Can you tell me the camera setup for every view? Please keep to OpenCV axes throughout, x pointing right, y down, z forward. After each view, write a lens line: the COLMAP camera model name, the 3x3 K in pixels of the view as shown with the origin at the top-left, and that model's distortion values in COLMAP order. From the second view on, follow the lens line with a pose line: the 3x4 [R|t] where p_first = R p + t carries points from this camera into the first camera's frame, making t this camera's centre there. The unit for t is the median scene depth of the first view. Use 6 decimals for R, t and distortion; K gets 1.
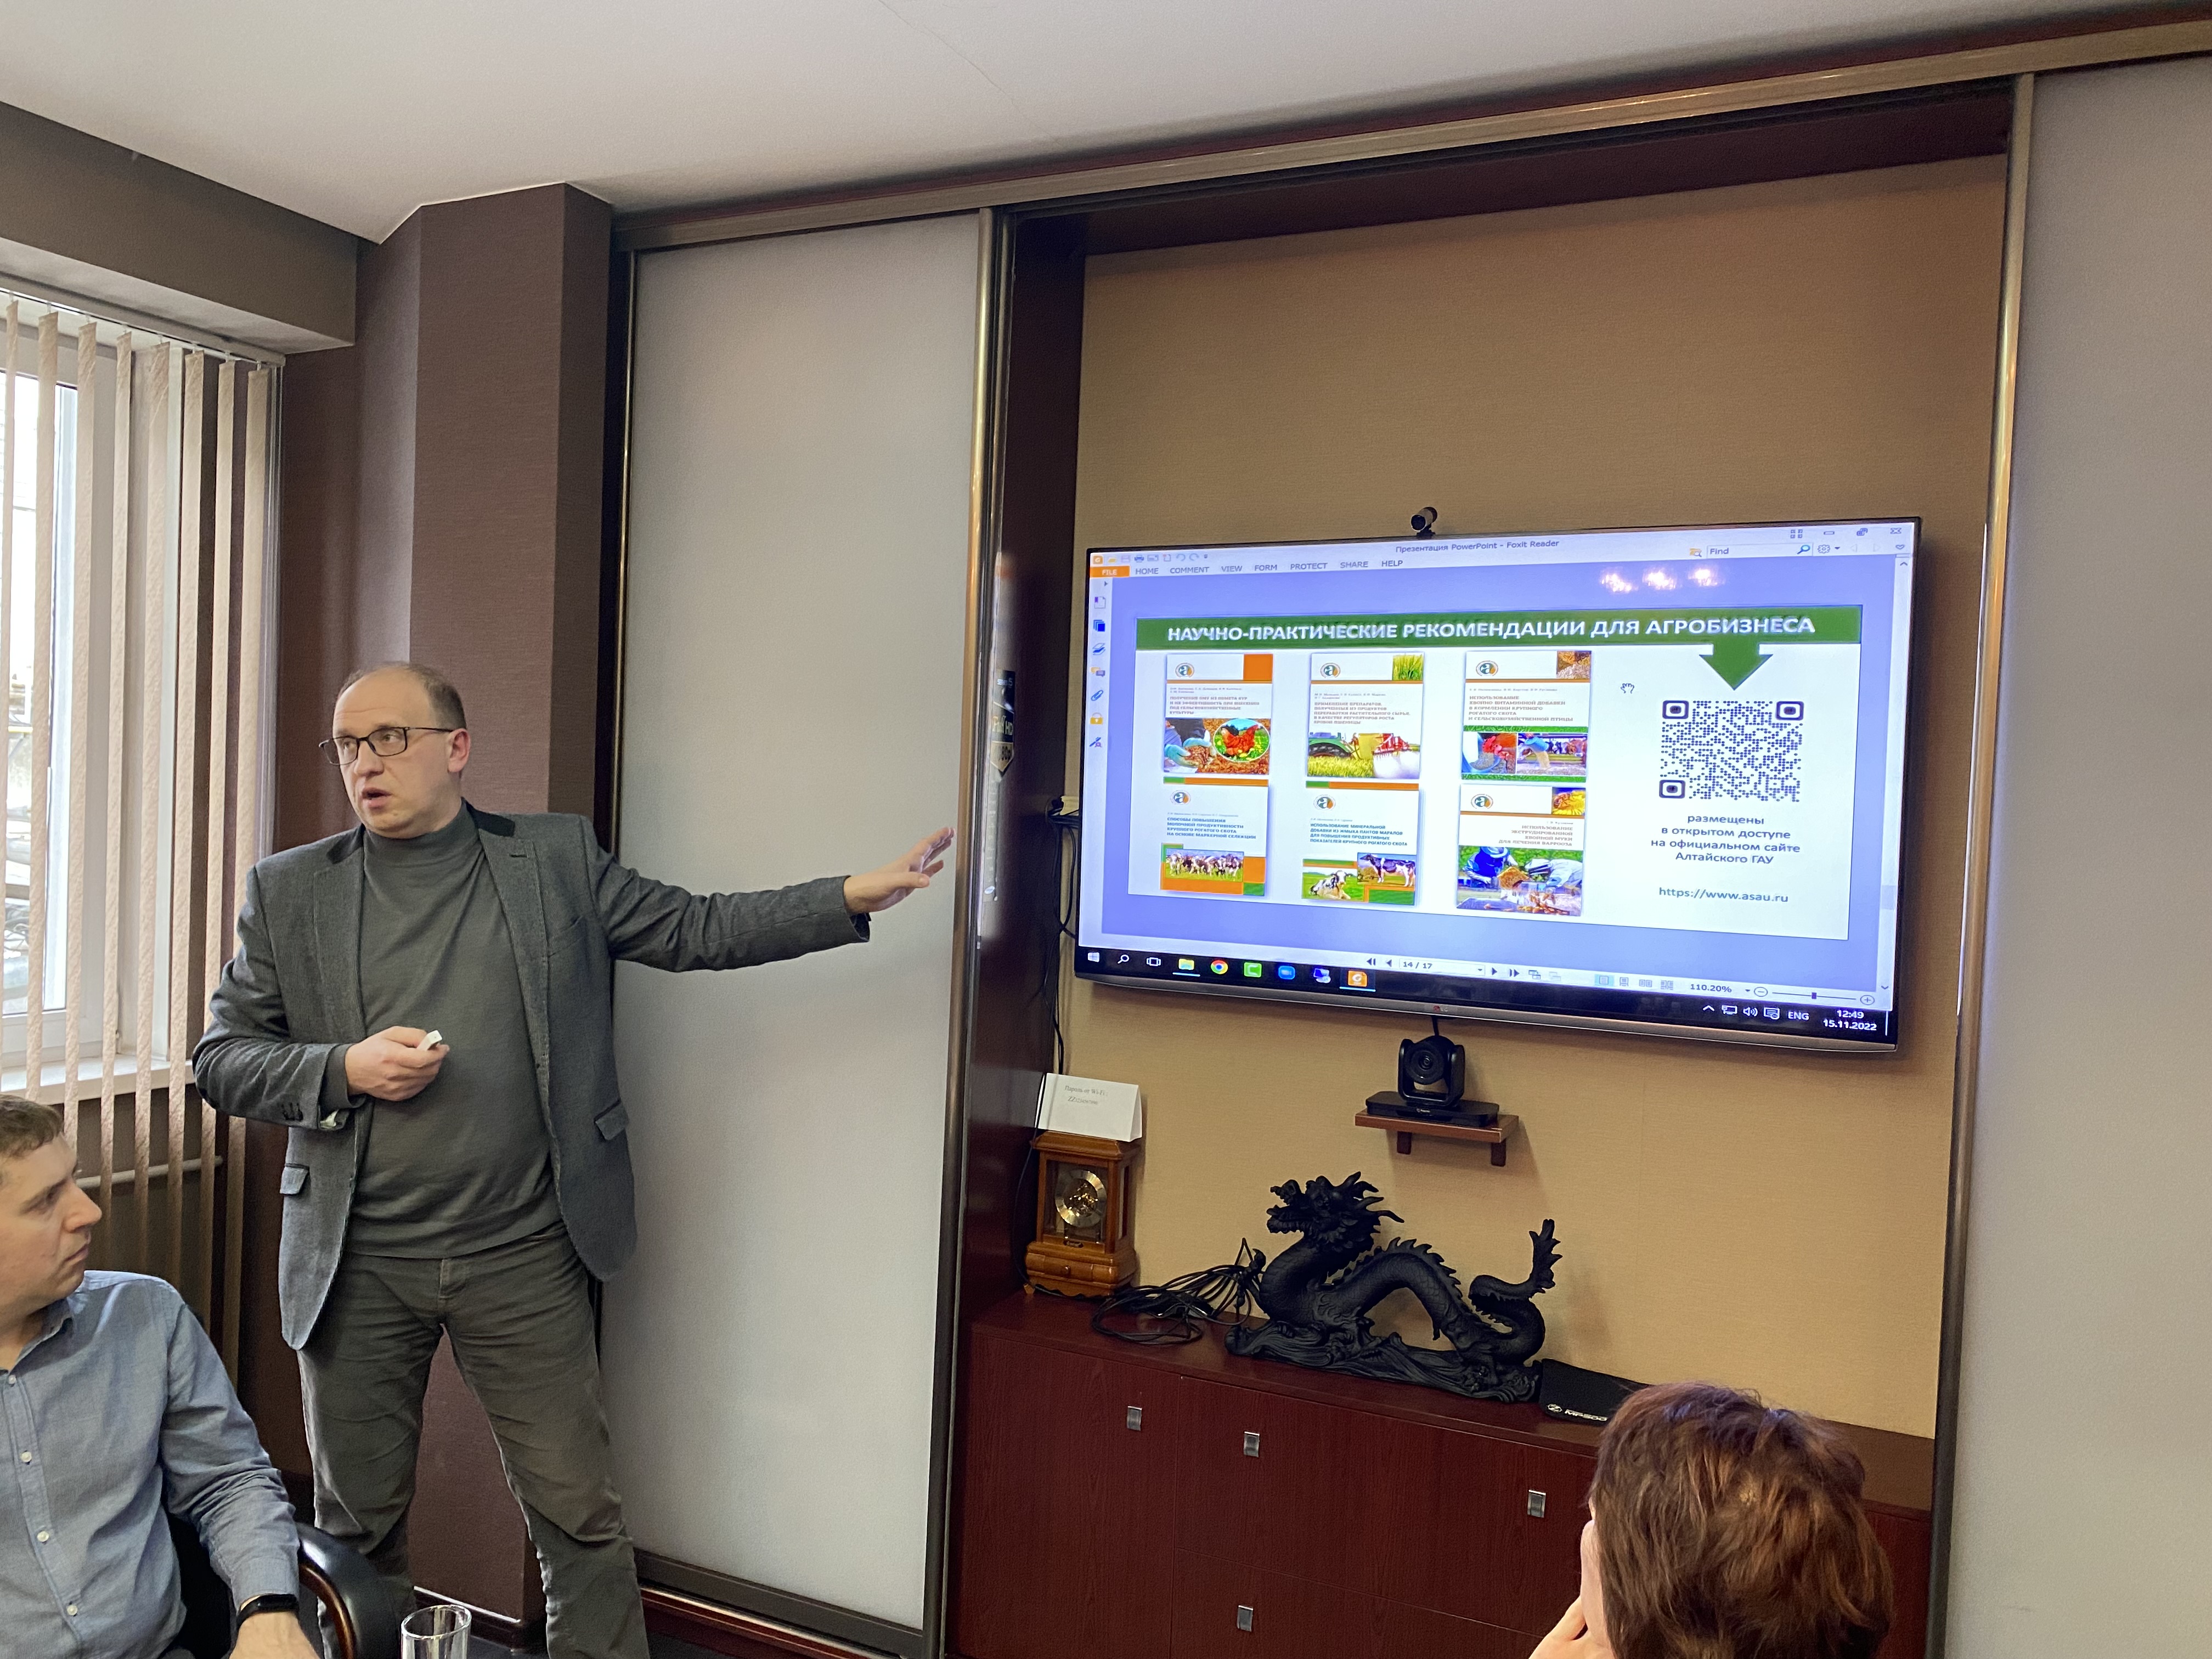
lens RADIAL K [[1682.0, 0, 1114.3], [0, 1682.0, 815.9], [0, 0, 1]] dist [0.043810, -0.066303]
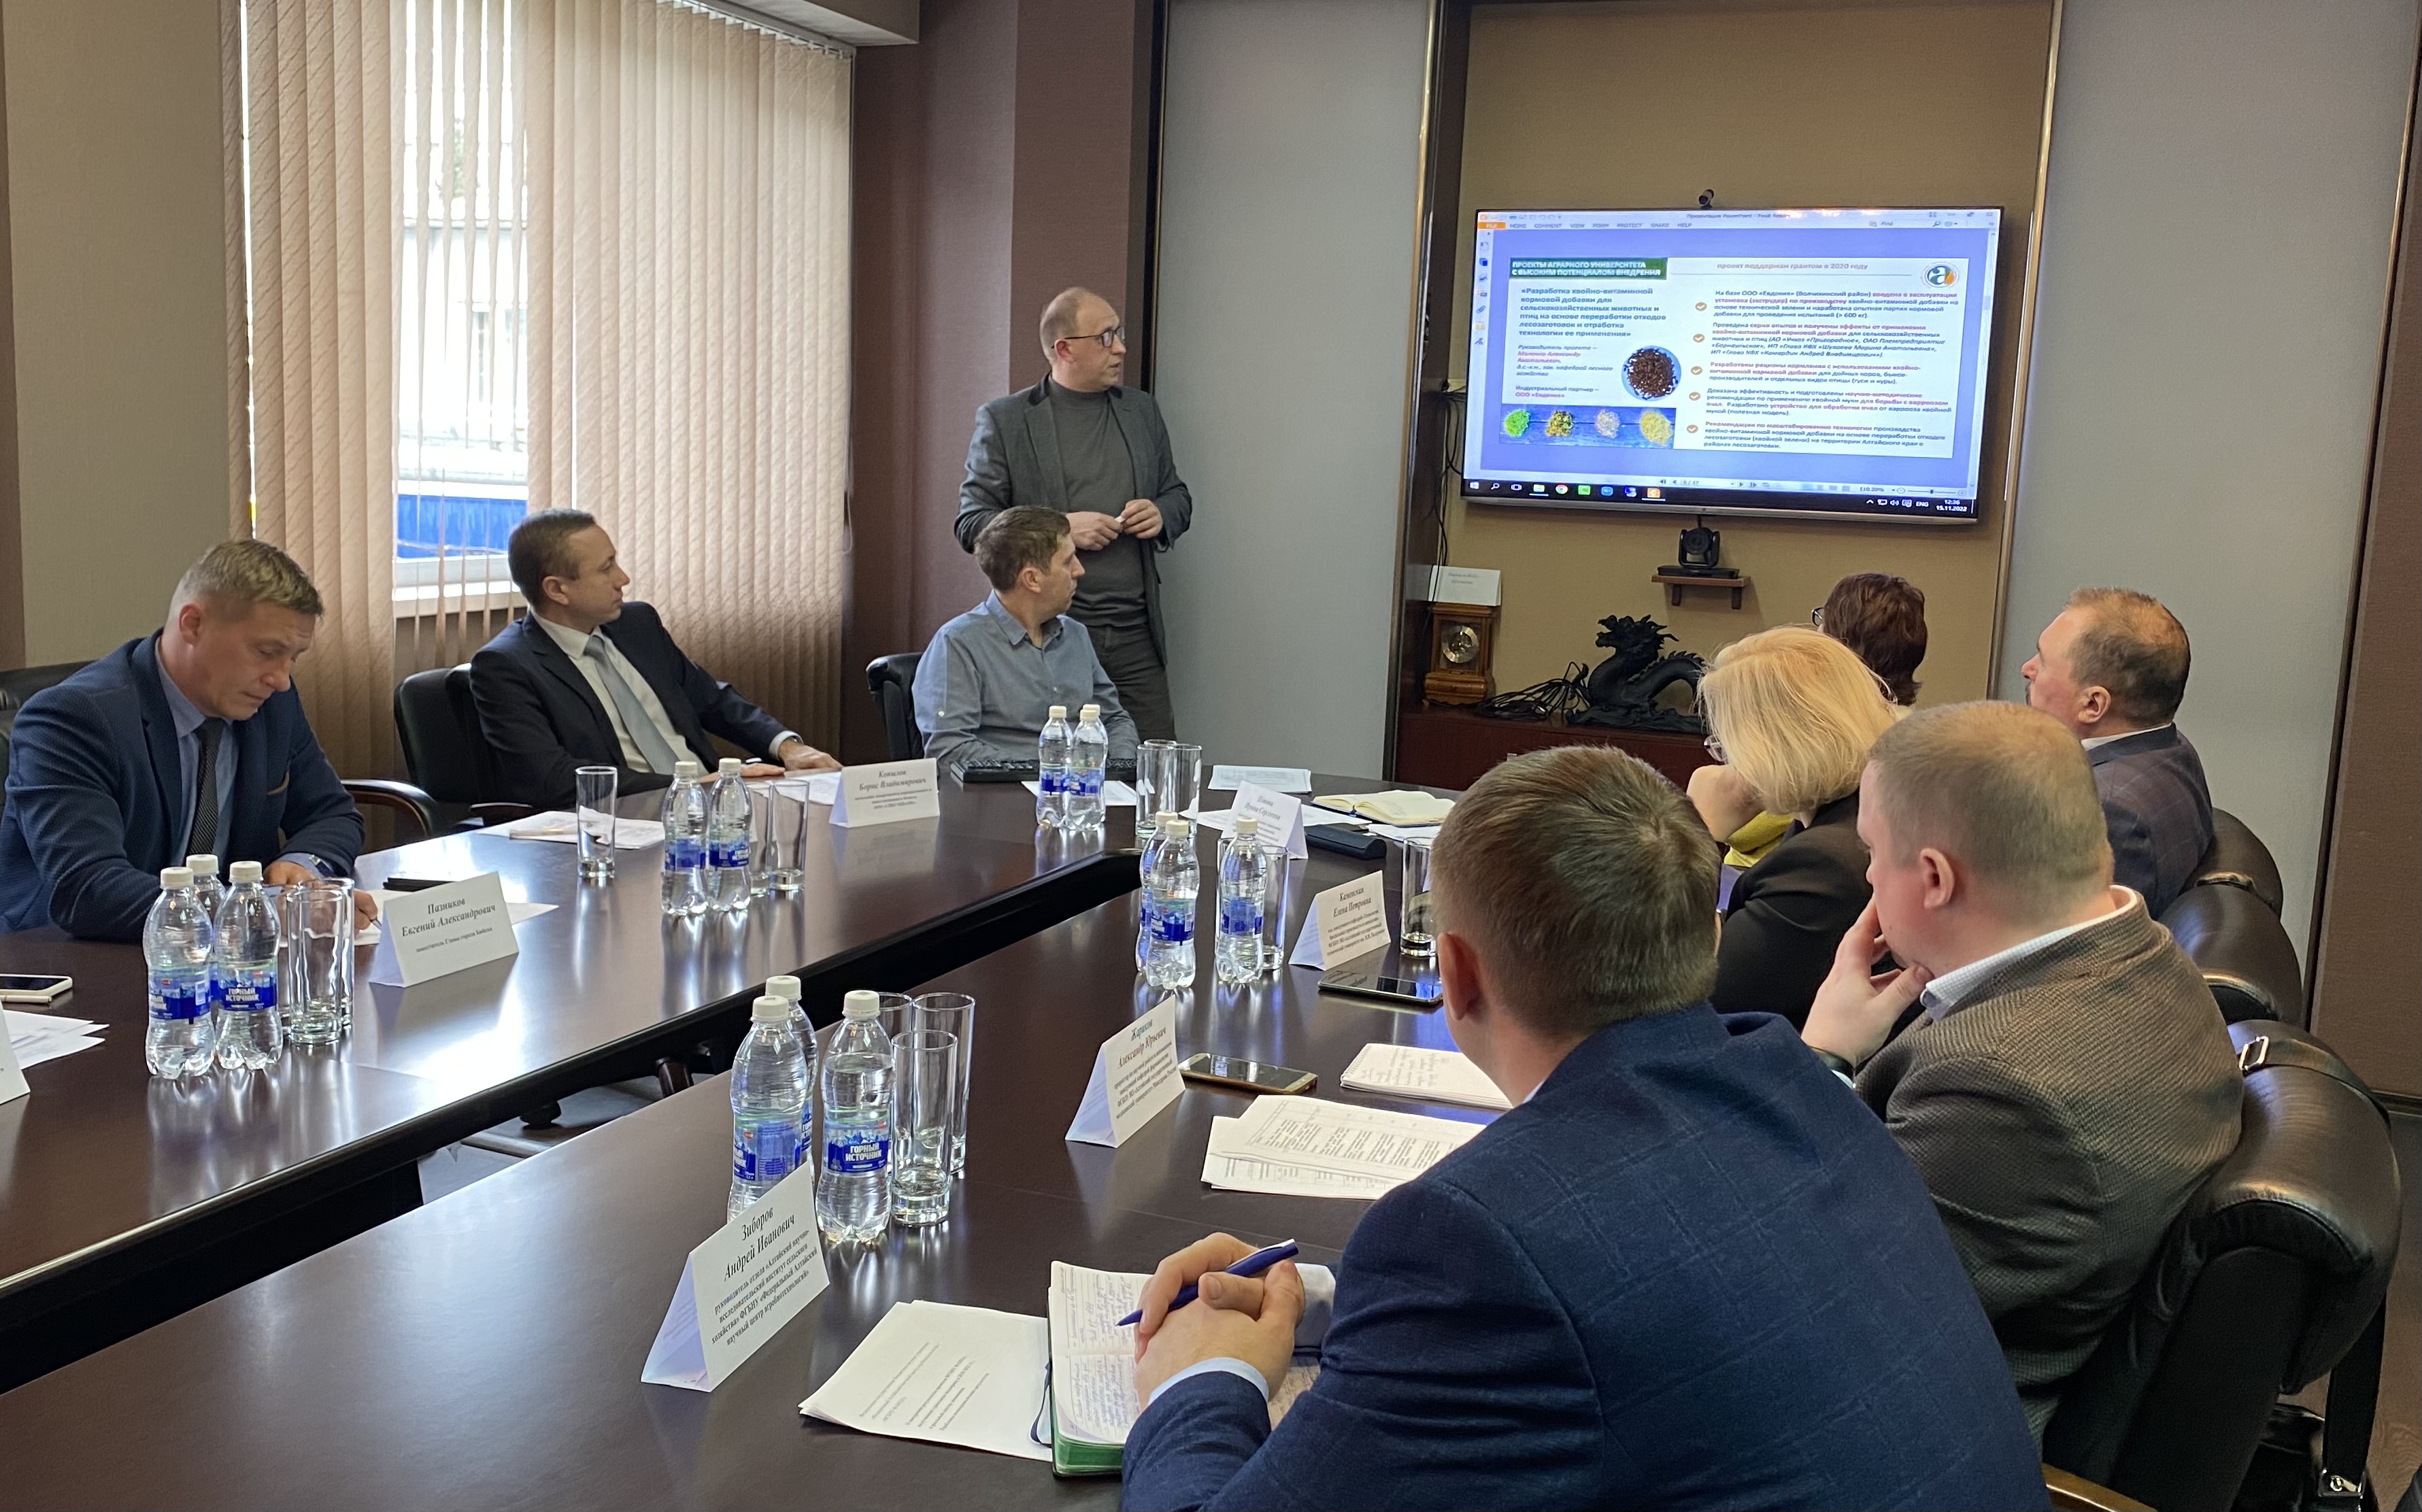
lens RADIAL K [[2082.4, 0, 1259.4], [0, 2082.4, 722.6], [0, 0, 1]] dist [0.051324, -0.070004]
pose [[0.998065, -0.001658, 0.062154, -0.352294], [-0.005694, 0.993008, 0.117910, 0.083158], [-0.061915, -0.118036, 0.991077, -0.962226]]
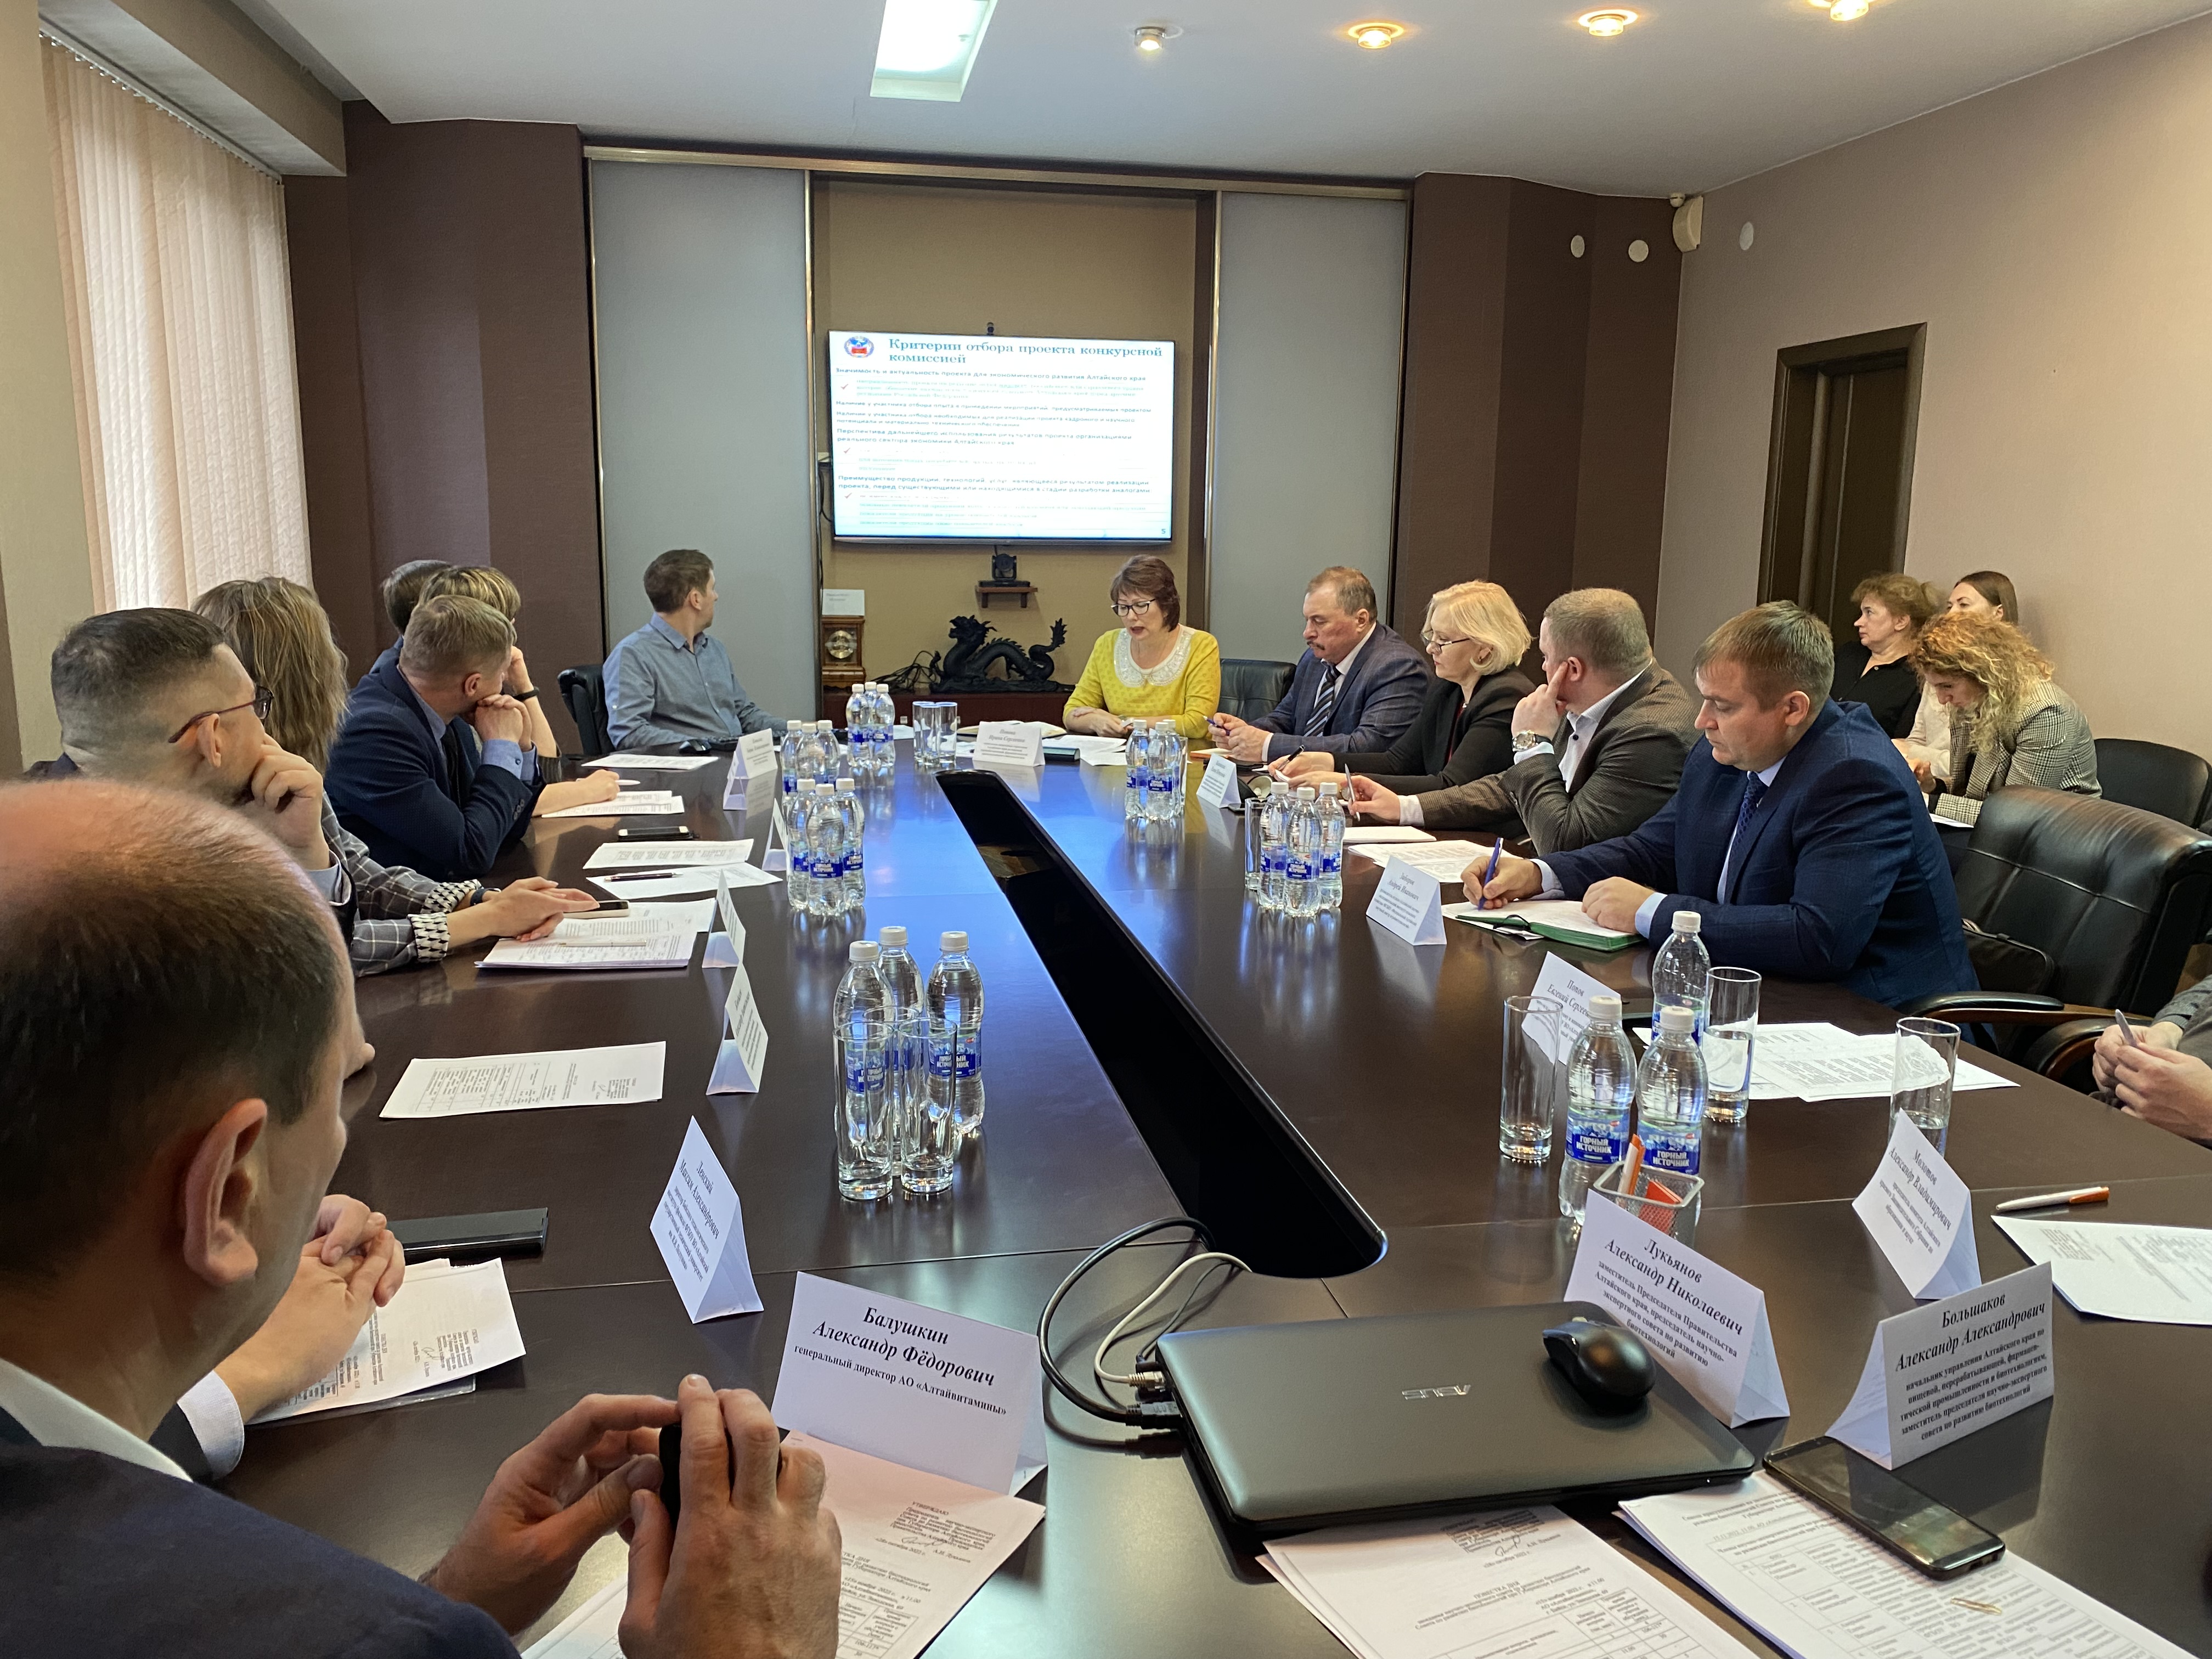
lens RADIAL K [[1682.0, 0, 1099.6], [0, 1682.0, 837.9], [0, 0, 1]] dist [0.043810, -0.066303]
pose [[0.812284, -0.128822, 0.568859, -1.106090], [0.028771, 0.982967, 0.181517, 0.097661], [-0.582553, -0.131077, 0.802154, -1.045898]]
